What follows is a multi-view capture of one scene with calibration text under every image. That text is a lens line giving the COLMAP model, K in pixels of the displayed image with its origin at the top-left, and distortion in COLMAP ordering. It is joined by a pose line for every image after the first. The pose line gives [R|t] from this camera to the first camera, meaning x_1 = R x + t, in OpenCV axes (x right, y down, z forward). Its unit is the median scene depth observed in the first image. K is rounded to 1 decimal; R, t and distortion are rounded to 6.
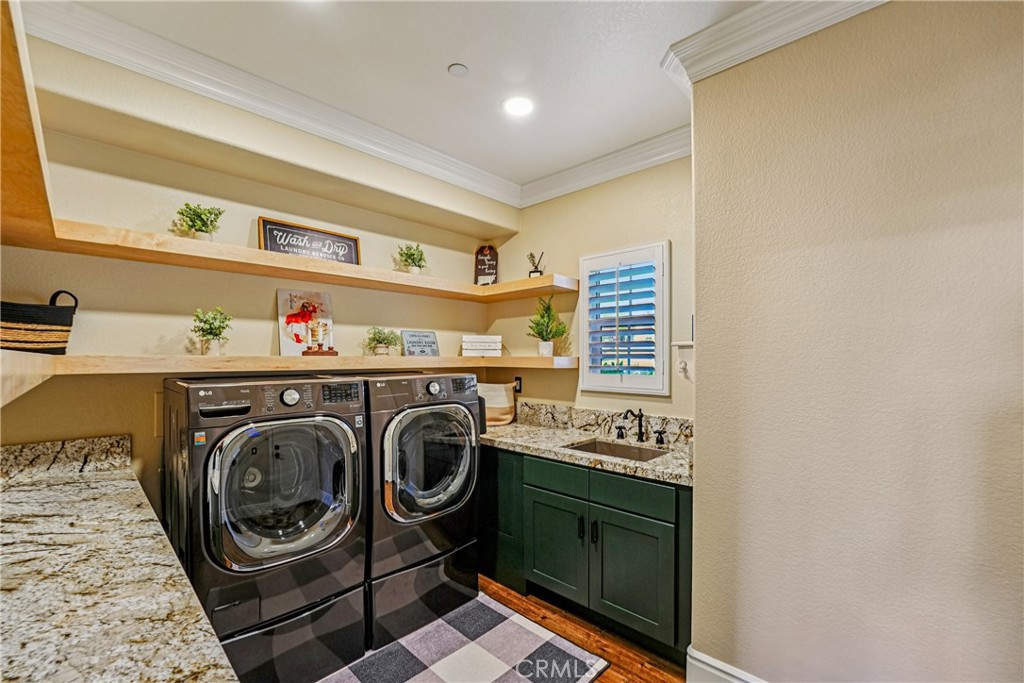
lens RADIAL K [[424.1, 0, 508.0], [0, 424.1, 350.8], [0, 0, 1]] dist [0.001455, 0.000363]
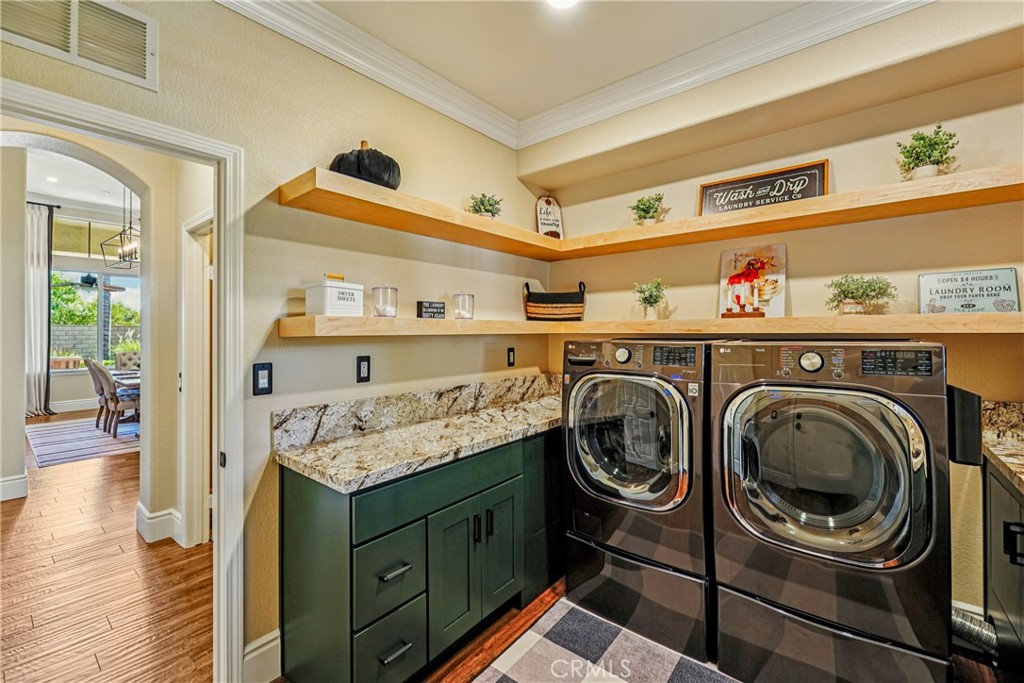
lens RADIAL K [[424.1, 0, 509.3], [0, 424.1, 333.8], [0, 0, 1]] dist [0.001455, 0.000363]
pose [[0.108508, 0.006595, -0.994074, 0.389606], [0.022646, 0.999702, 0.009105, 0.025641], [0.993838, -0.023499, 0.108326, 0.412433]]
